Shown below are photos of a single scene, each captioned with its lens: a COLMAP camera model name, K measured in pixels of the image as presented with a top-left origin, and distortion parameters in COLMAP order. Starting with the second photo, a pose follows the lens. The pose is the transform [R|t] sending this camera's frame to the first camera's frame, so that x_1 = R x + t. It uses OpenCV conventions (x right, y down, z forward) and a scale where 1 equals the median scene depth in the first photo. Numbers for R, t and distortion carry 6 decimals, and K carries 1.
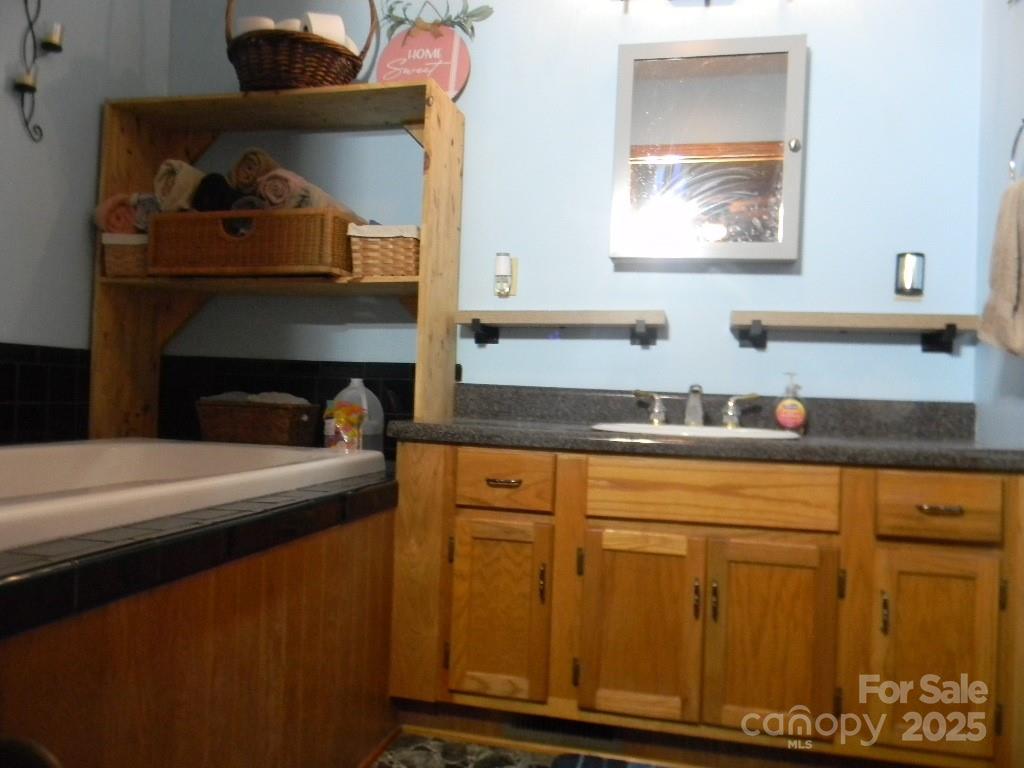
lens RADIAL K [[805.3, 0, 498.0], [0, 805.3, 383.6], [0, 0, 1]] dist [-0.005033, -0.017127]
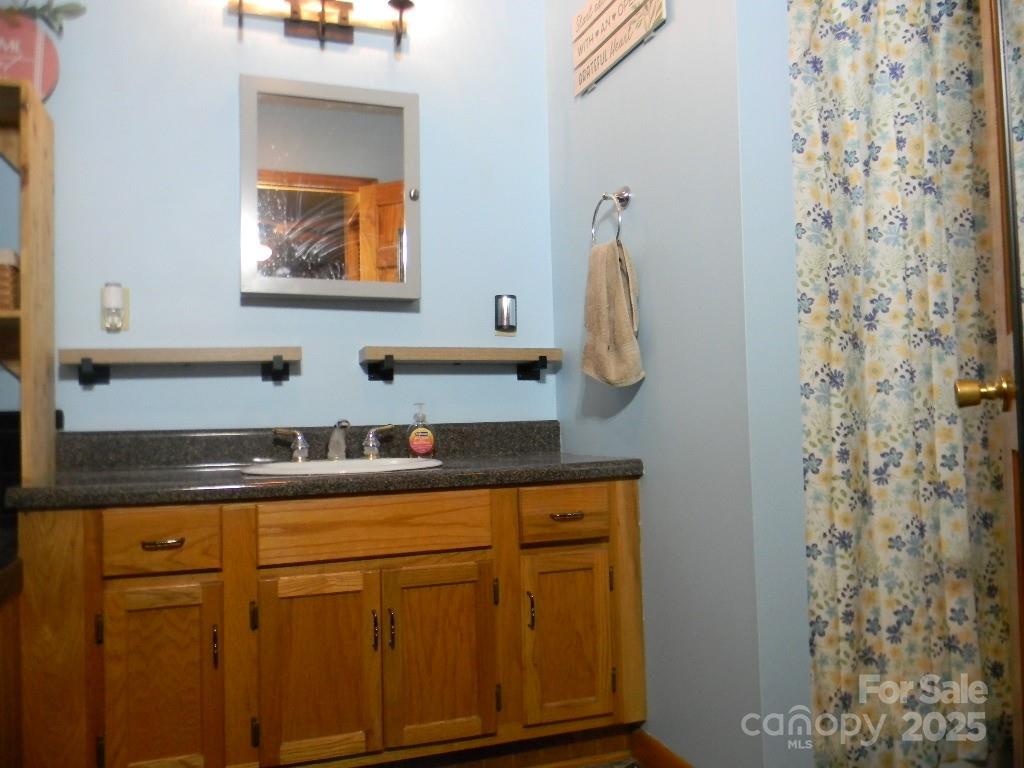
lens RADIAL K [[805.3, 0, 498.0], [0, 805.3, 383.6], [0, 0, 1]] dist [-0.005033, -0.017127]
pose [[0.841974, -0.036998, 0.538249, -0.151883], [0.047882, 0.998833, -0.006244, -0.032507], [-0.537390, 0.031030, 0.842763, 0.031095]]
